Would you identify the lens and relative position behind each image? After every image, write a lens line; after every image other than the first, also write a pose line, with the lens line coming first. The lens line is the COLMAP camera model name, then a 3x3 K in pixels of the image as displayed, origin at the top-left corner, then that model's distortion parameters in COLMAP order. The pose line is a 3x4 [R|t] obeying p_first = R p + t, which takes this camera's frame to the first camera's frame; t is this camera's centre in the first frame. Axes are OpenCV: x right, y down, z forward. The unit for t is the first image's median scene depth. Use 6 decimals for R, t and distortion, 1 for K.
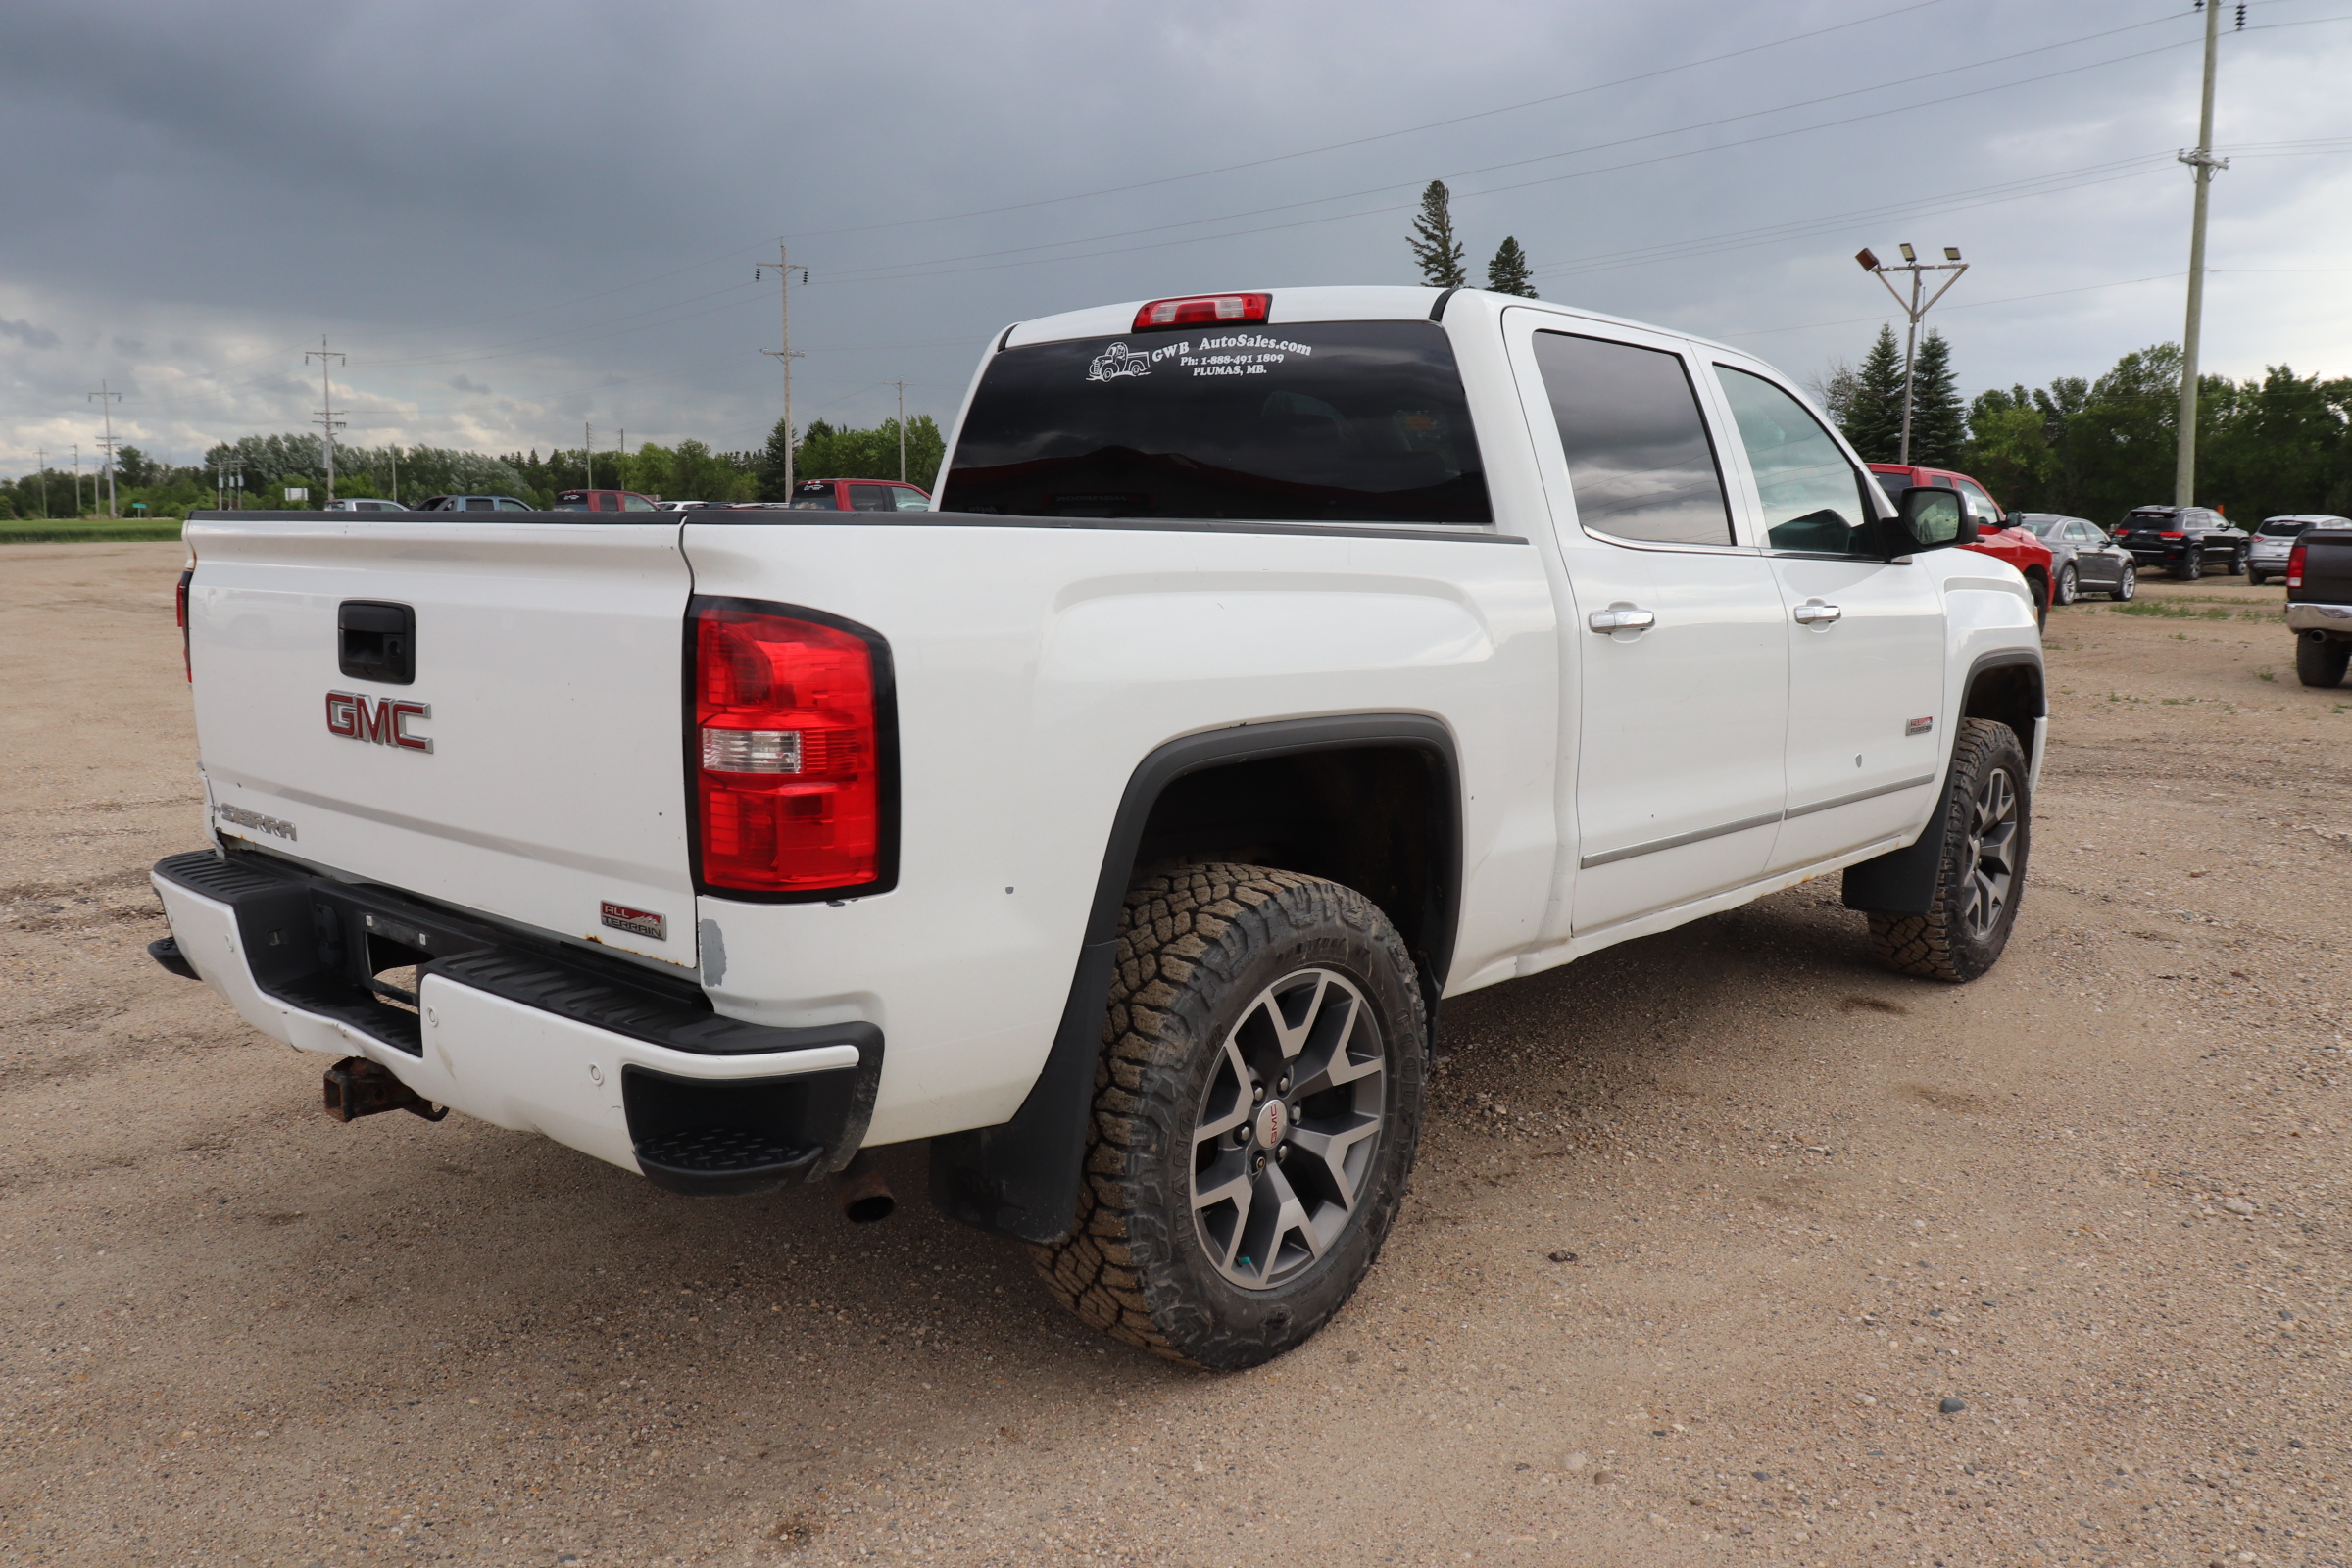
lens RADIAL K [[1929.8, 0, 1178.5], [0, 1929.8, 741.6], [0, 0, 1]] dist [-0.186791, 0.183416]
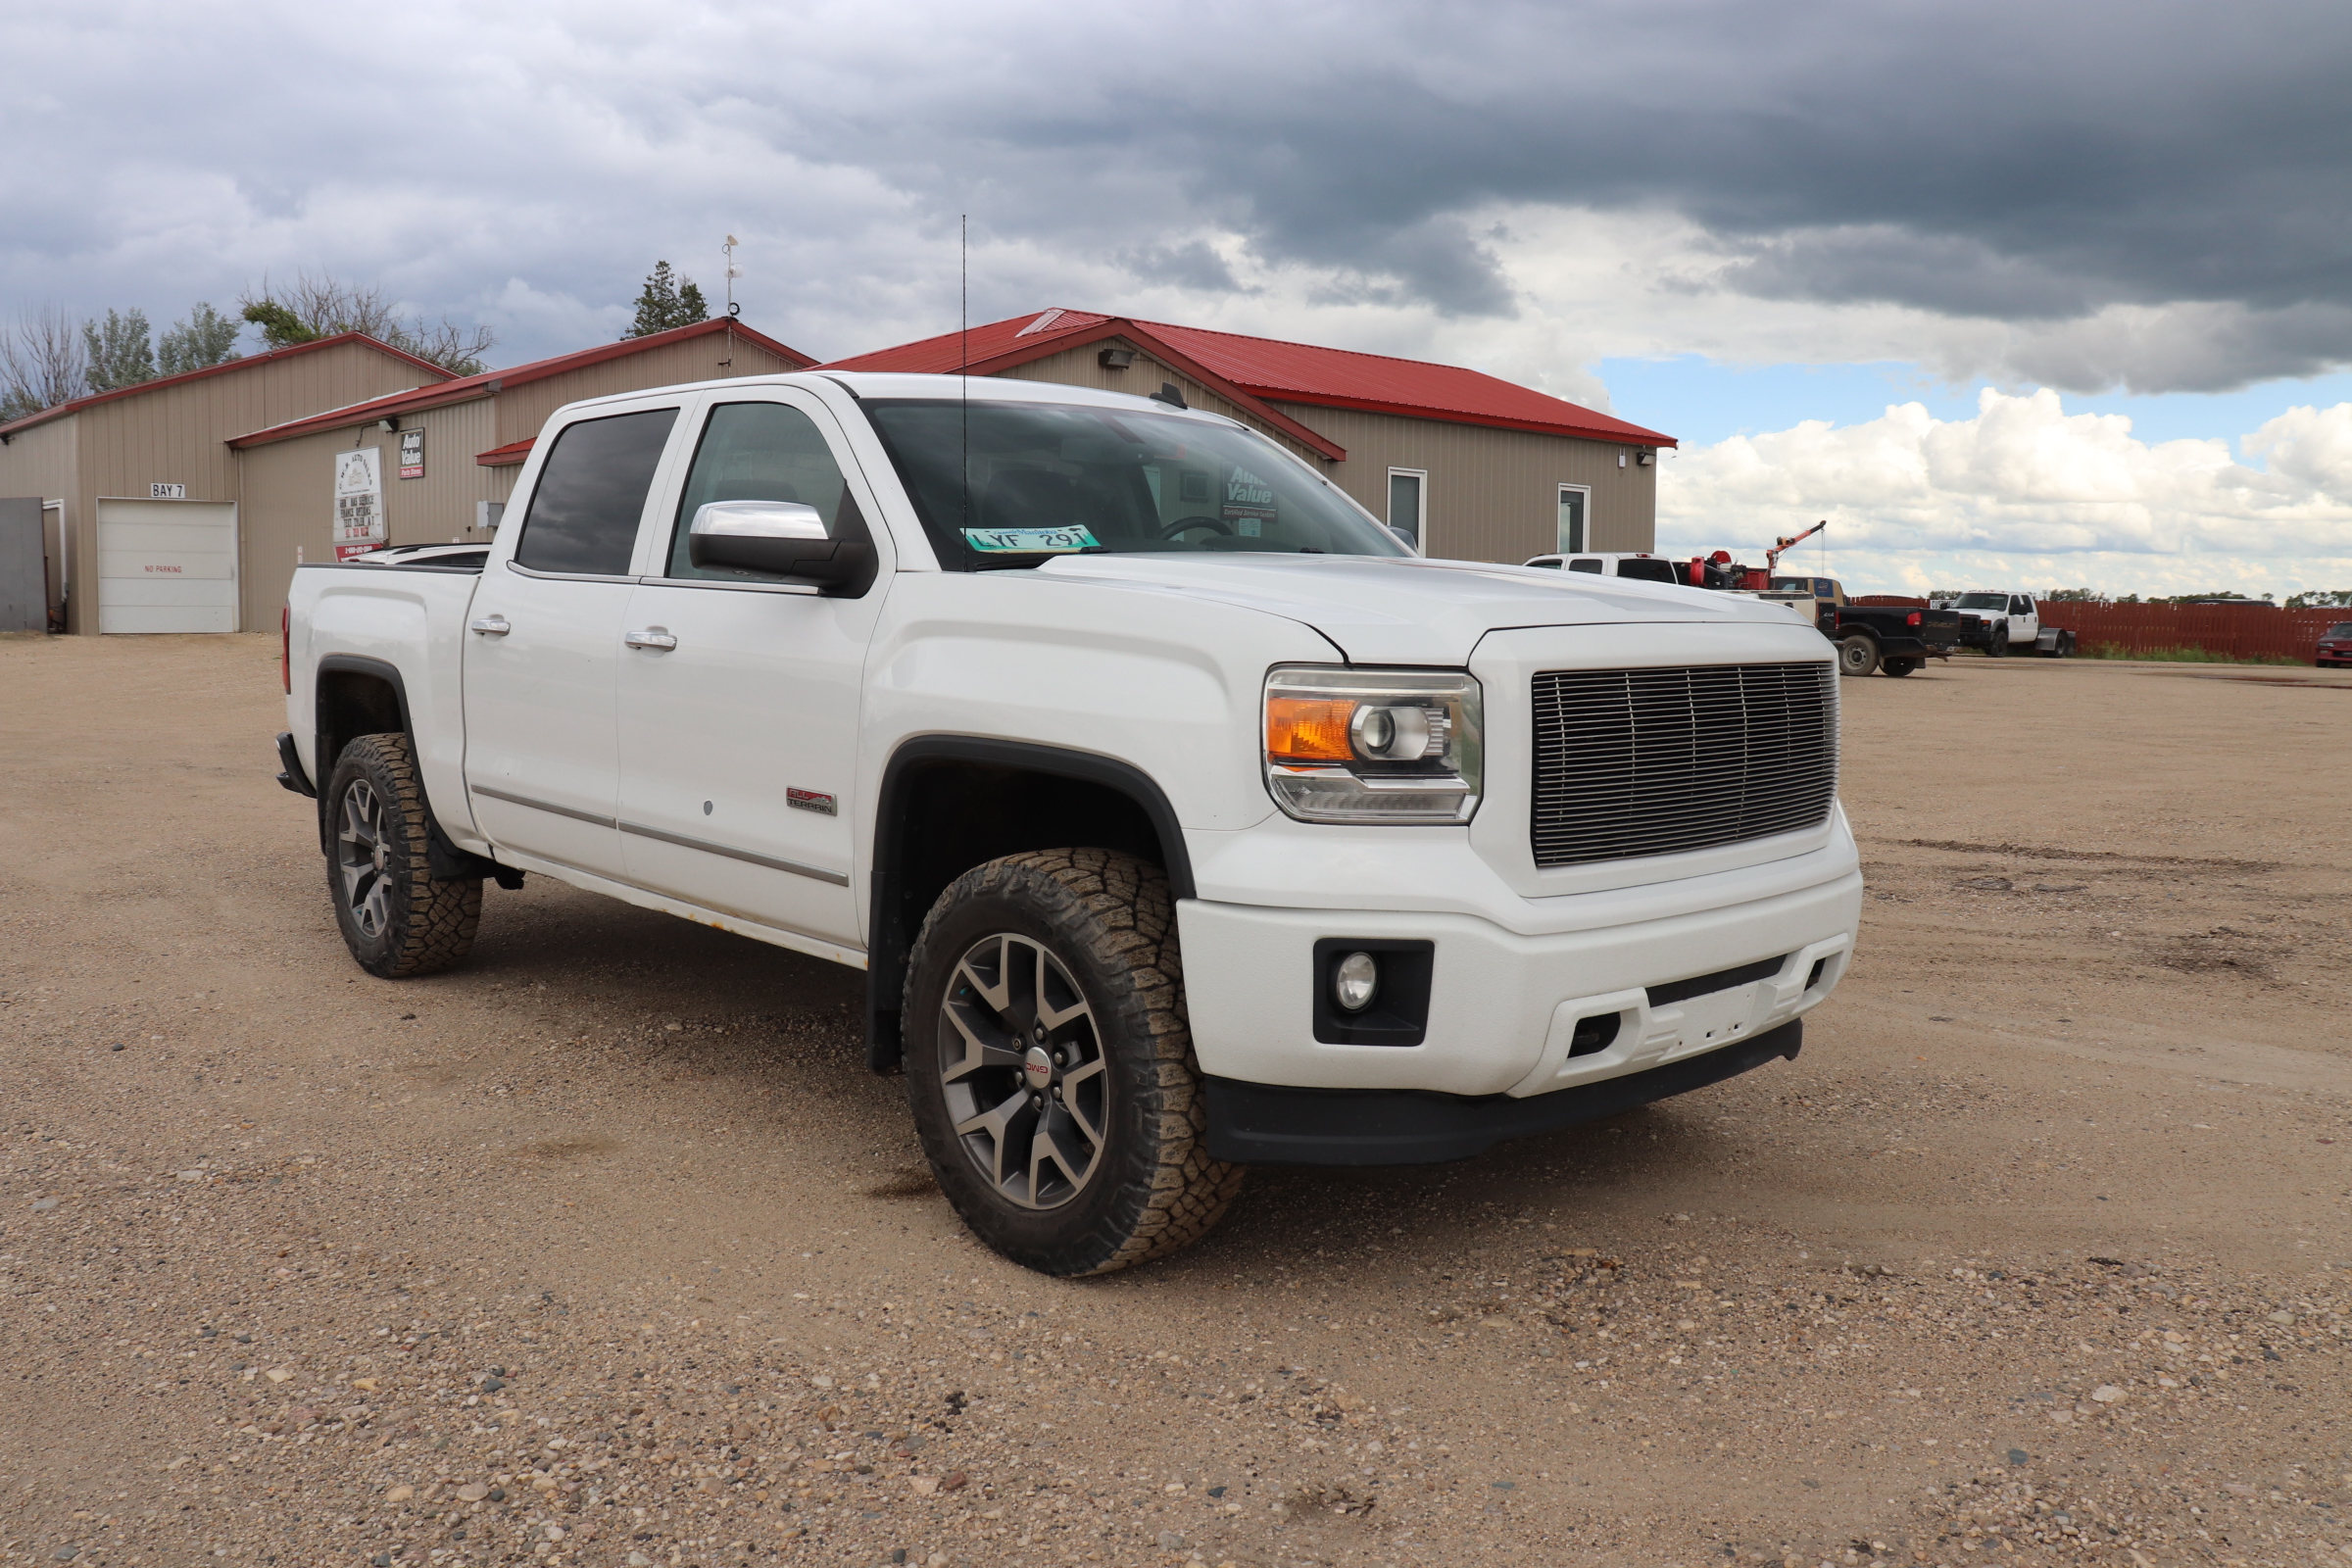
lens RADIAL K [[1929.8, 0, 1178.5], [0, 1929.8, 741.6], [0, 0, 1]] dist [-0.186791, 0.183416]
pose [[-0.117182, 0.067528, -0.990812, 1.184514], [-0.131044, 0.987910, 0.082828, -0.121688], [0.984427, 0.139546, -0.106916, 1.253710]]
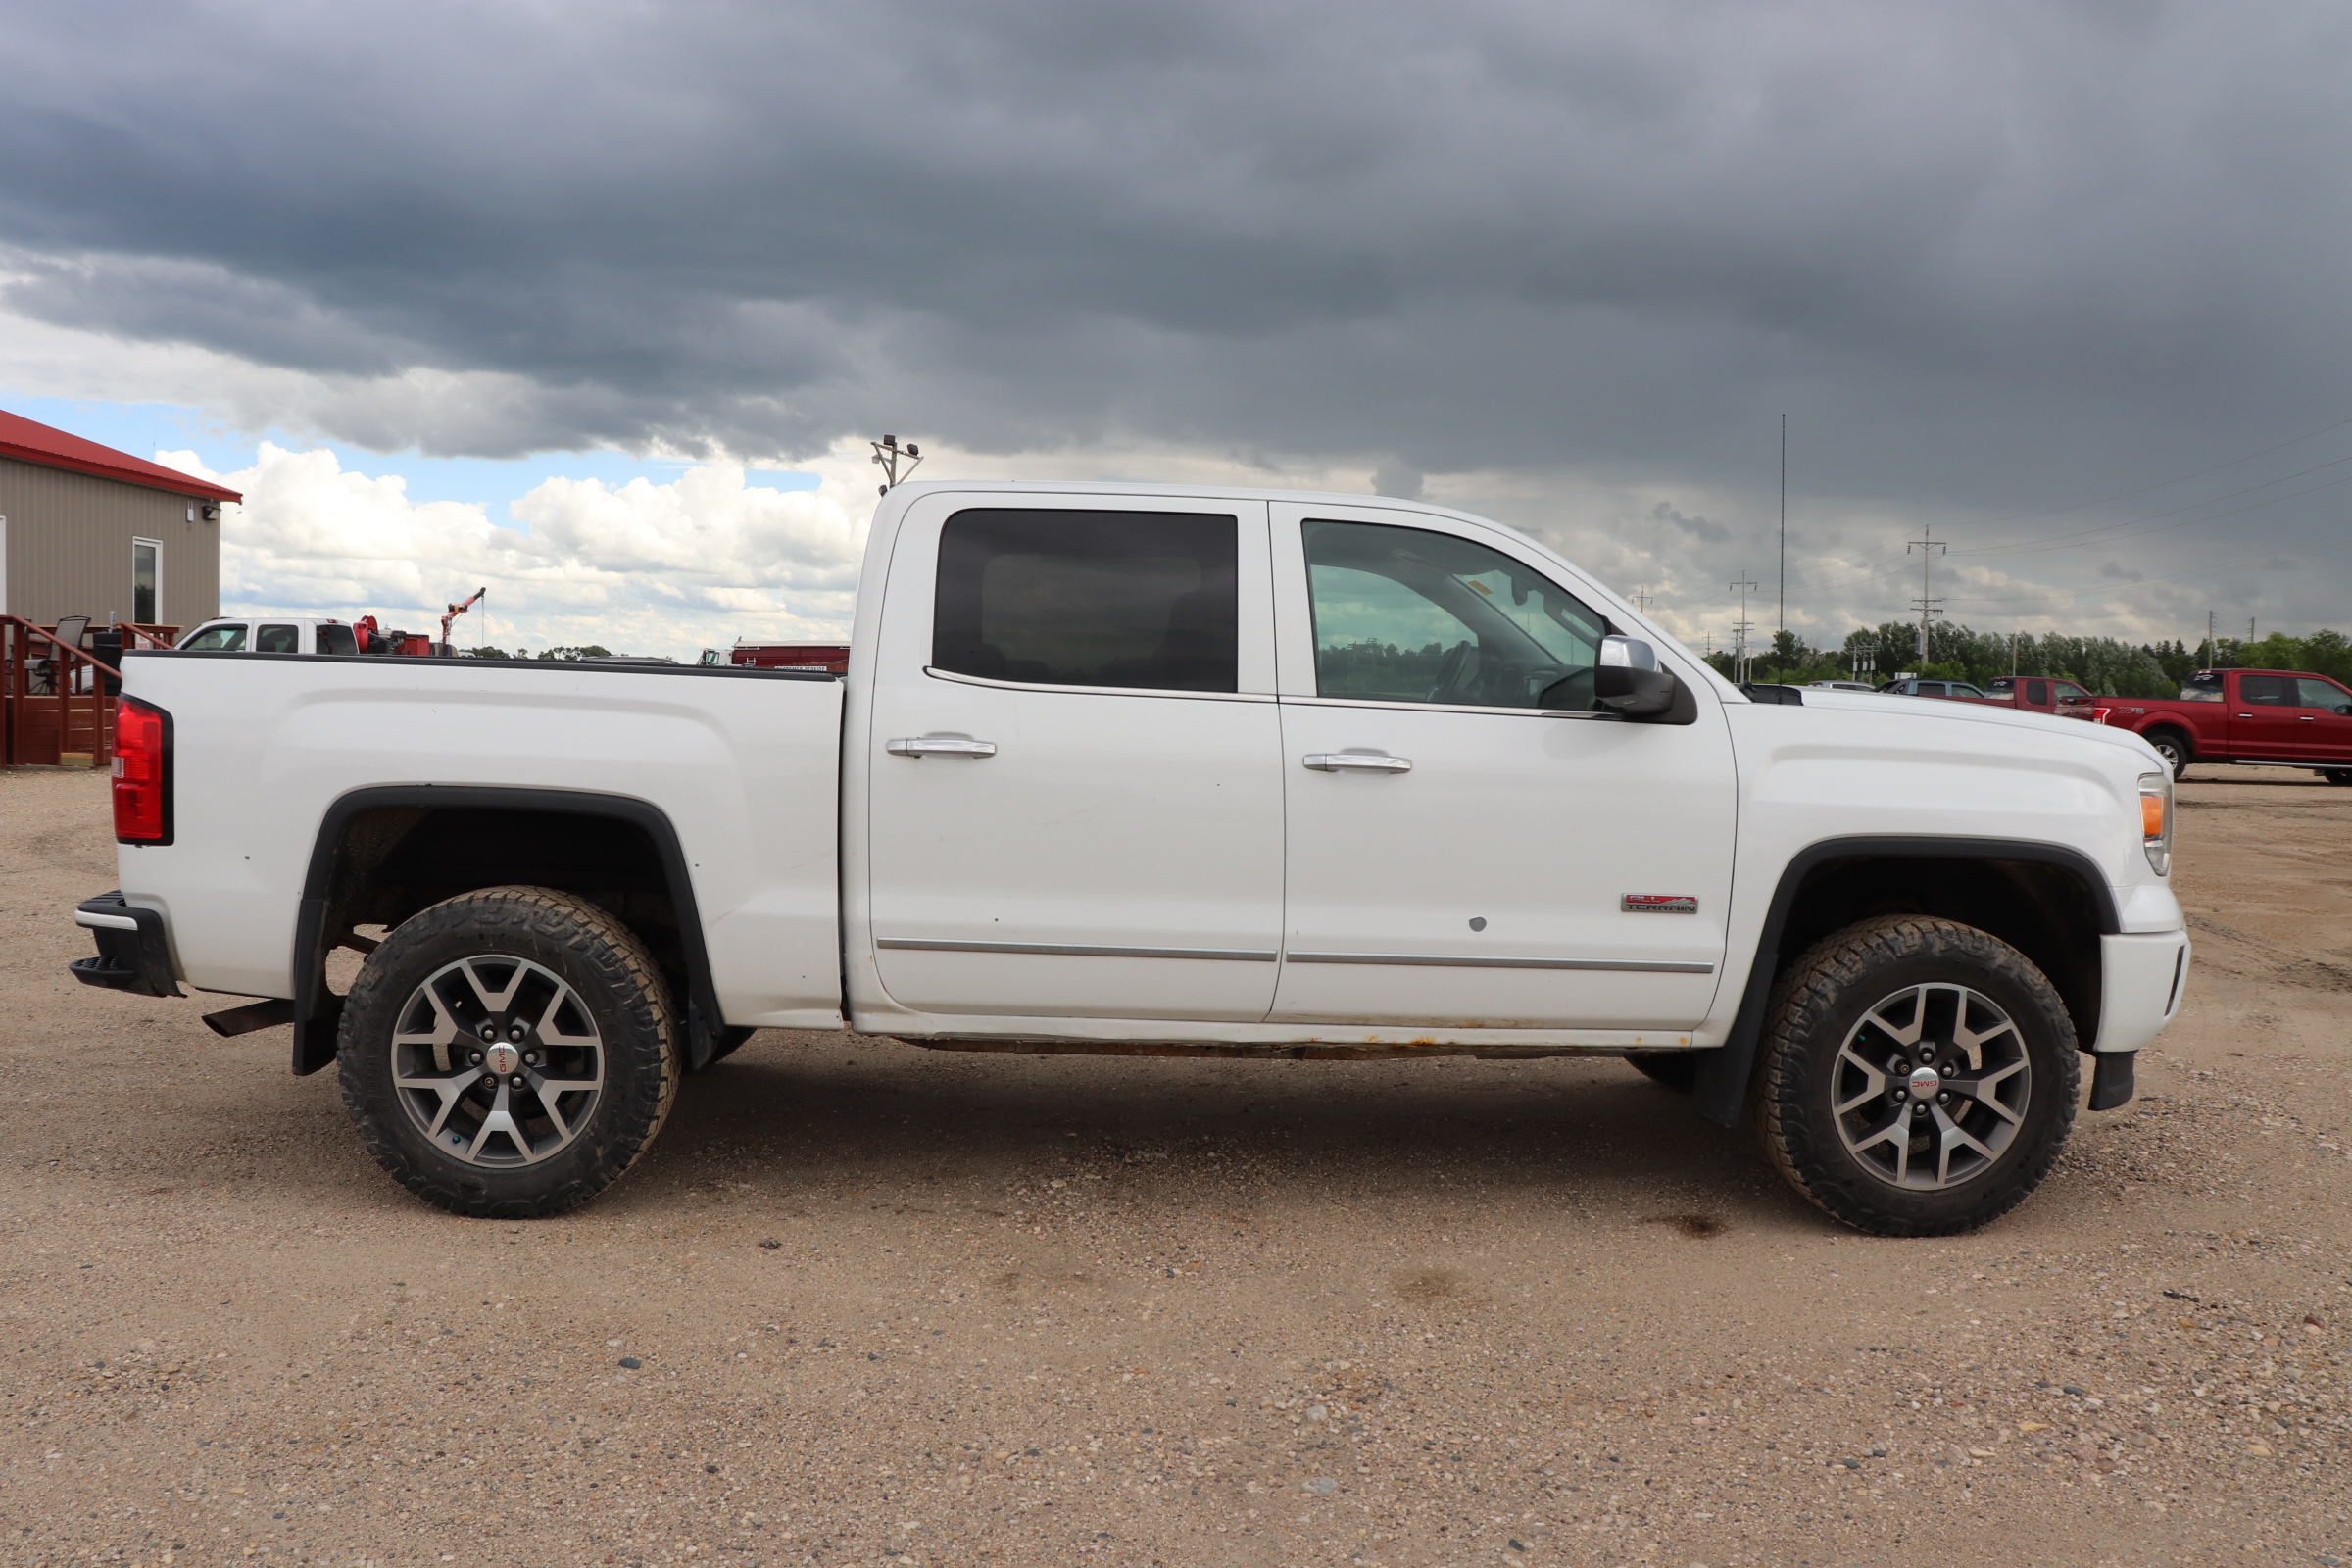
lens RADIAL K [[1936.3, 0, 1183.3], [0, 1936.3, 792.9], [0, 0, 1]] dist [-0.182619, 0.201138]
pose [[0.676345, 0.050001, -0.734886, 0.915803], [-0.103025, 0.994308, -0.027167, -0.013554], [0.729344, 0.094086, 0.677647, 0.223060]]
